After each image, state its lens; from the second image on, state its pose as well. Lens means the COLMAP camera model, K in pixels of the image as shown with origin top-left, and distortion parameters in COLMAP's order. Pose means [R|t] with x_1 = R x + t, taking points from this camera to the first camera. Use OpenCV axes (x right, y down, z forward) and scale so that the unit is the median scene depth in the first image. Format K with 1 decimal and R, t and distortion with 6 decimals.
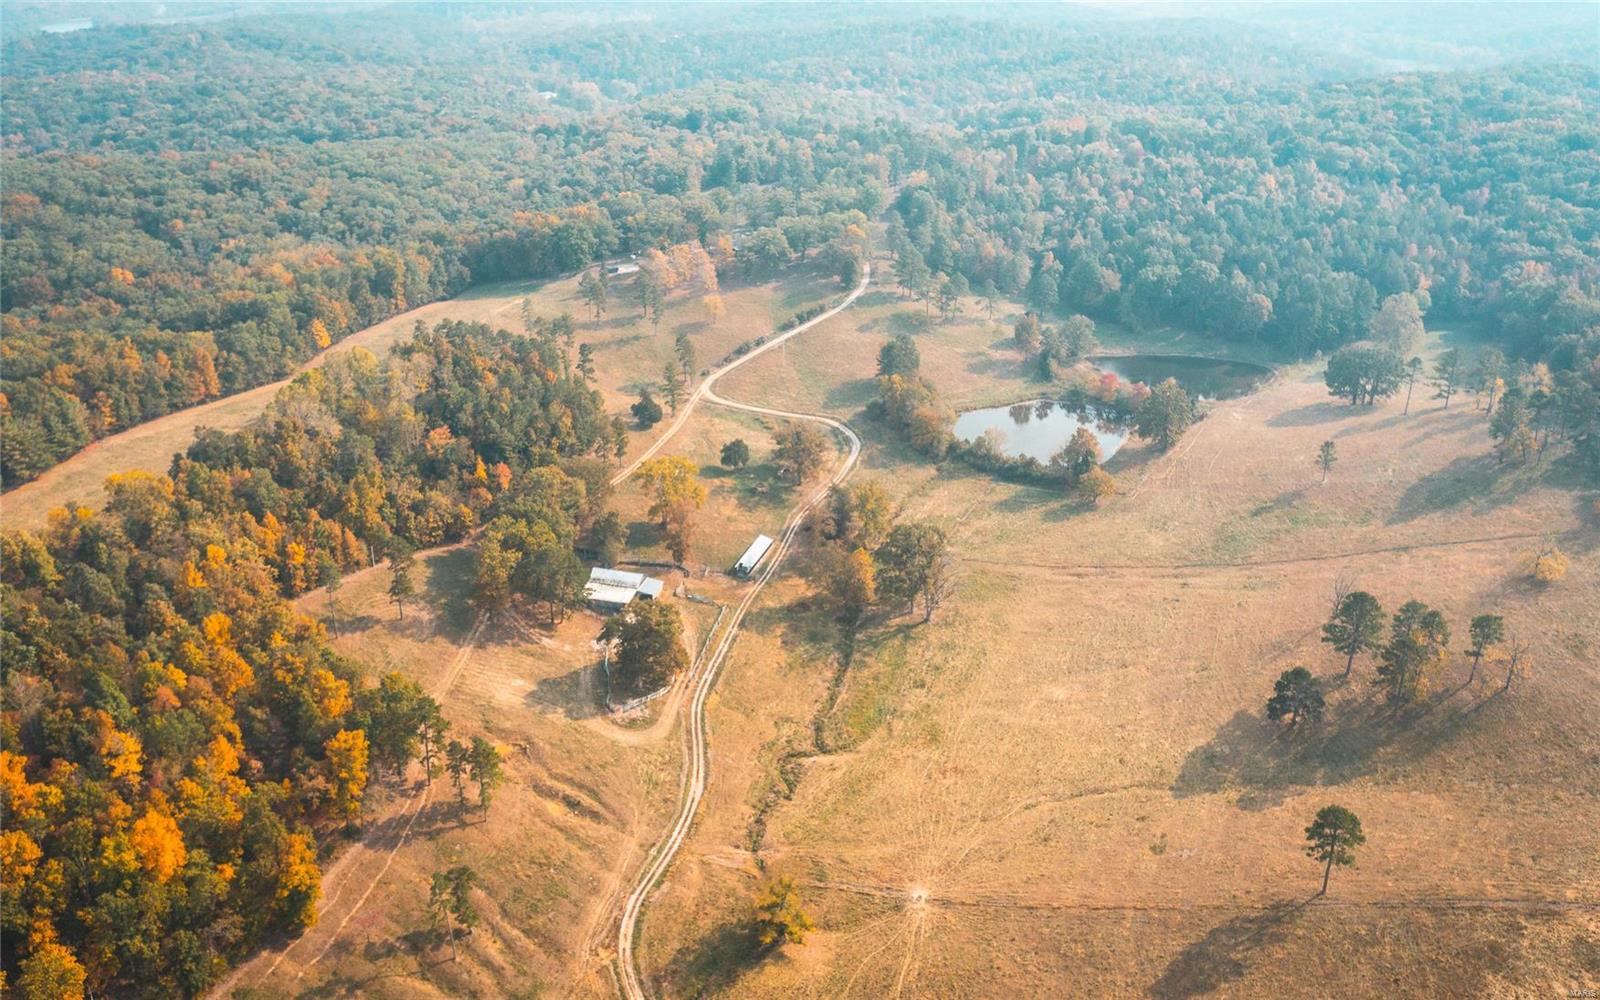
lens RADIAL K [[1257.3, 0, 800.0], [0, 1257.3, 500.0], [0, 0, 1]] dist [-0.017171, -0.000026]
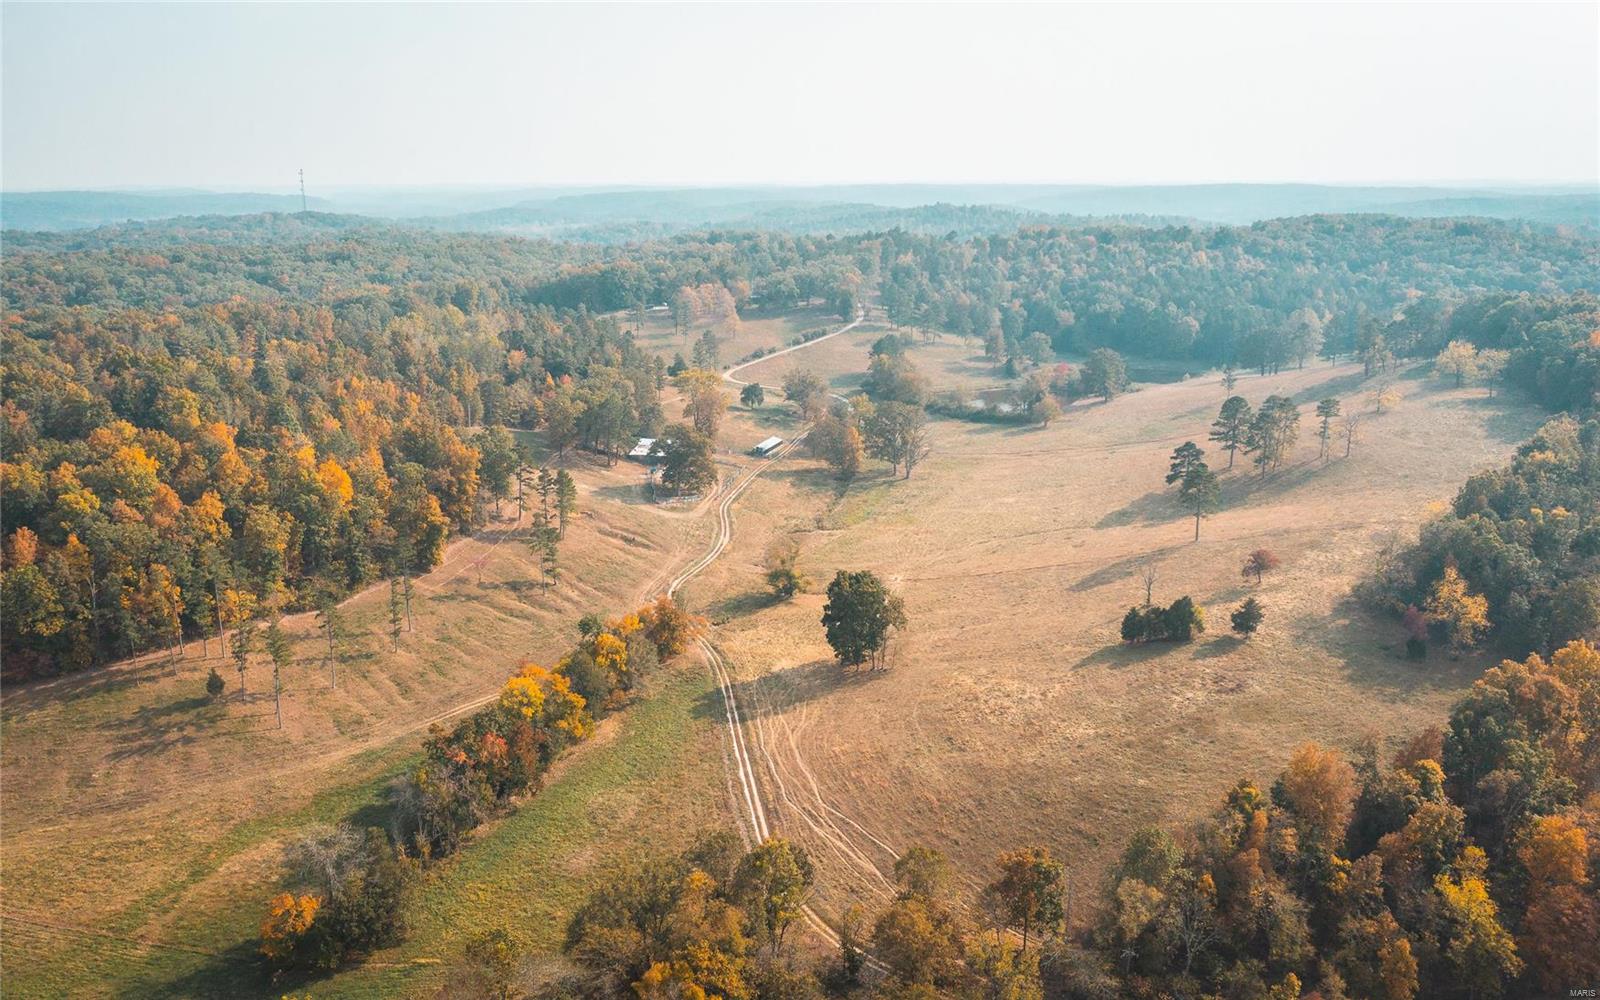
lens RADIAL K [[1237.9, 0, 800.0], [0, 1237.9, 500.0], [0, 0, 1]] dist [-0.012714, -0.006727]
pose [[0.999988, 0.002393, -0.004298, 0.000255], [-0.003123, 0.983911, -0.178630, 0.295163], [0.003802, 0.178642, 0.983907, -0.179348]]
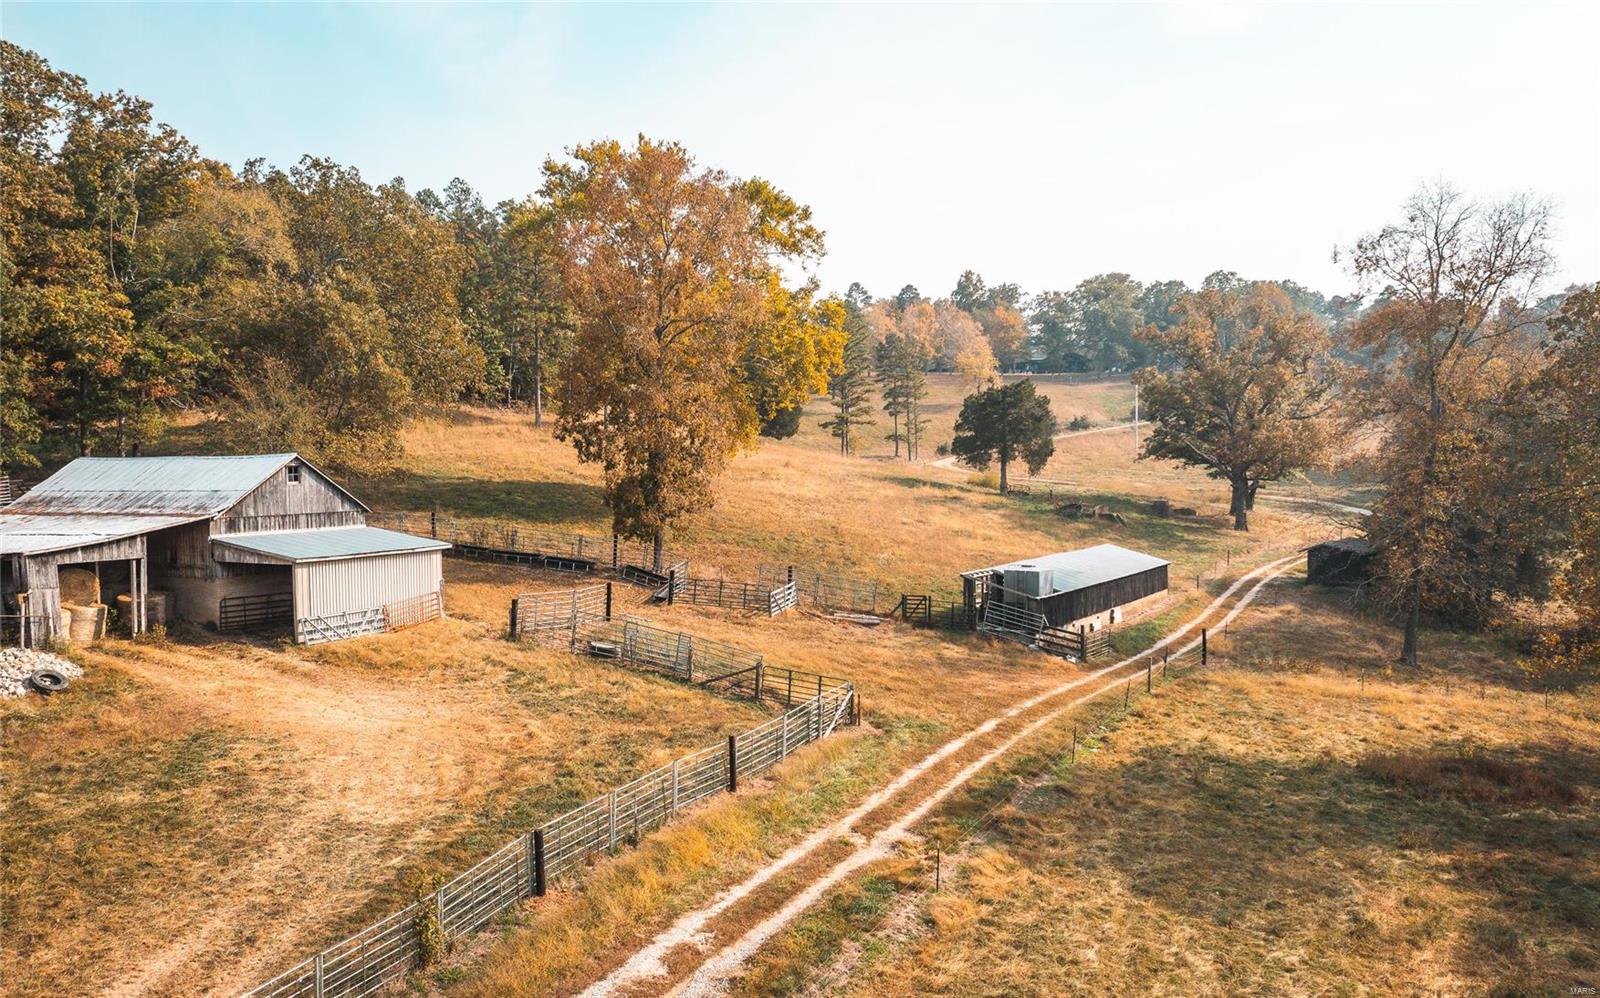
lens RADIAL K [[1237.9, 0, 800.0], [0, 1237.9, 499.0], [0, 0, 1]] dist [-0.012714, -0.006727]
pose [[0.971619, -0.012249, -0.236235, -0.031244], [-0.081742, 0.919753, -0.383892, 0.098127], [0.221980, 0.392307, 0.892648, 0.776931]]
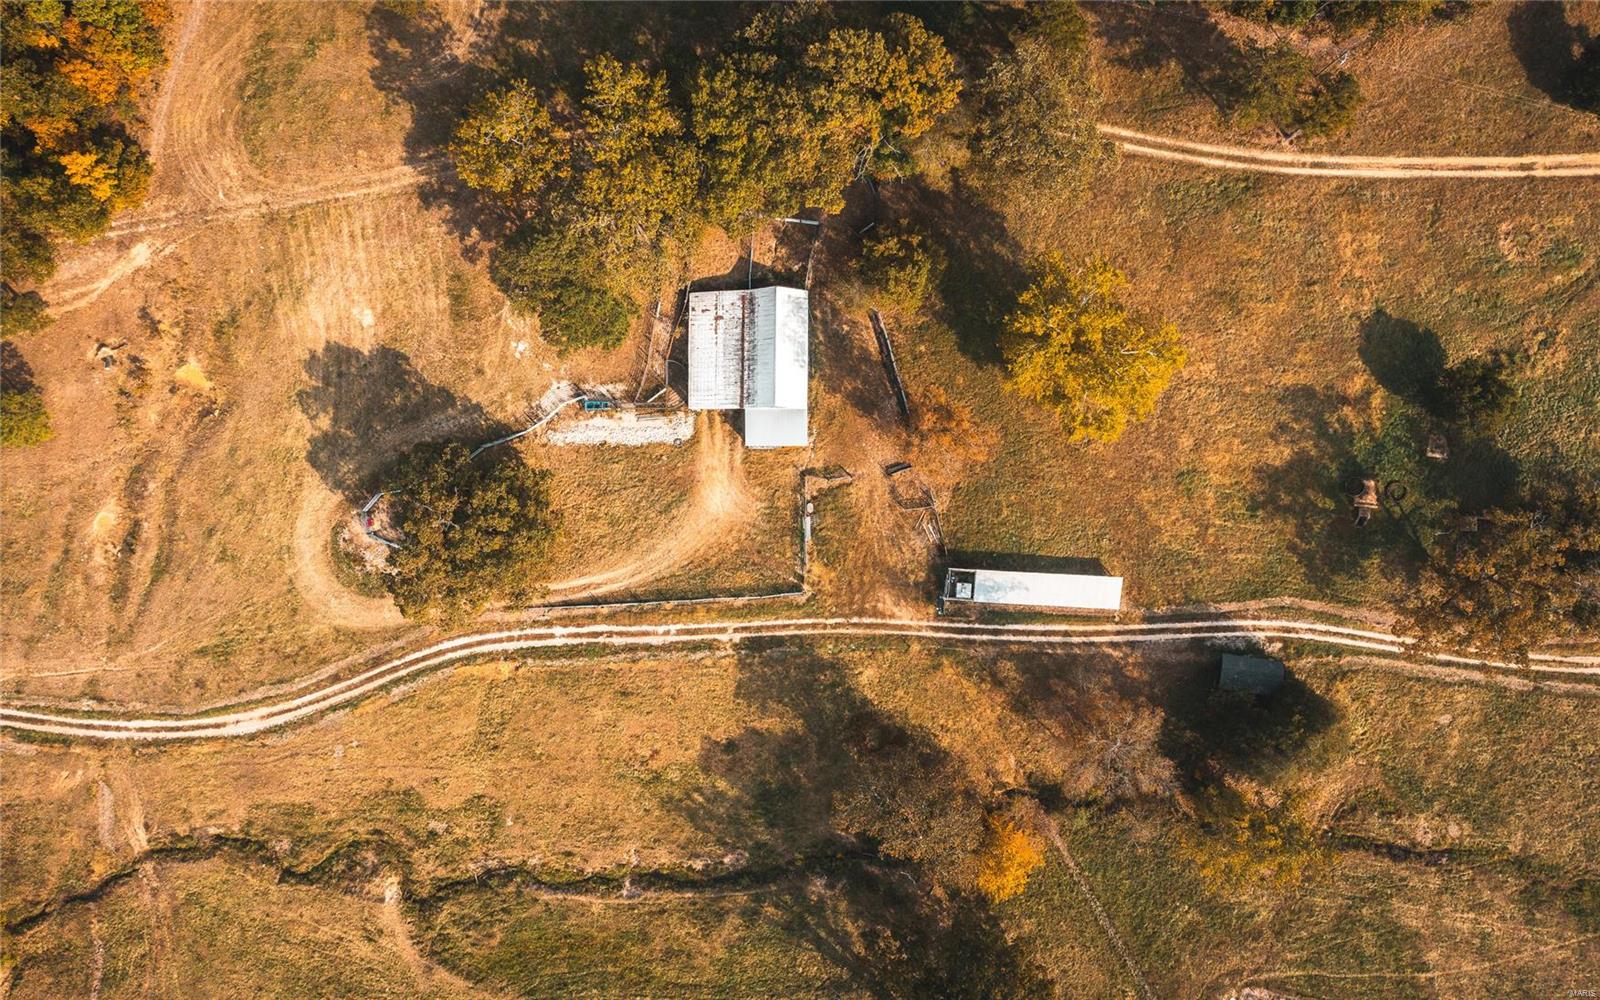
lens RADIAL K [[1237.9, 0, 800.0], [0, 1237.9, 500.0], [0, 0, 1]] dist [-0.012714, -0.006727]
pose [[0.260885, 0.962360, -0.076172, -0.050591], [-0.405096, 0.180754, 0.896228, -0.284360], [0.876263, -0.202956, 0.437004, 0.708033]]
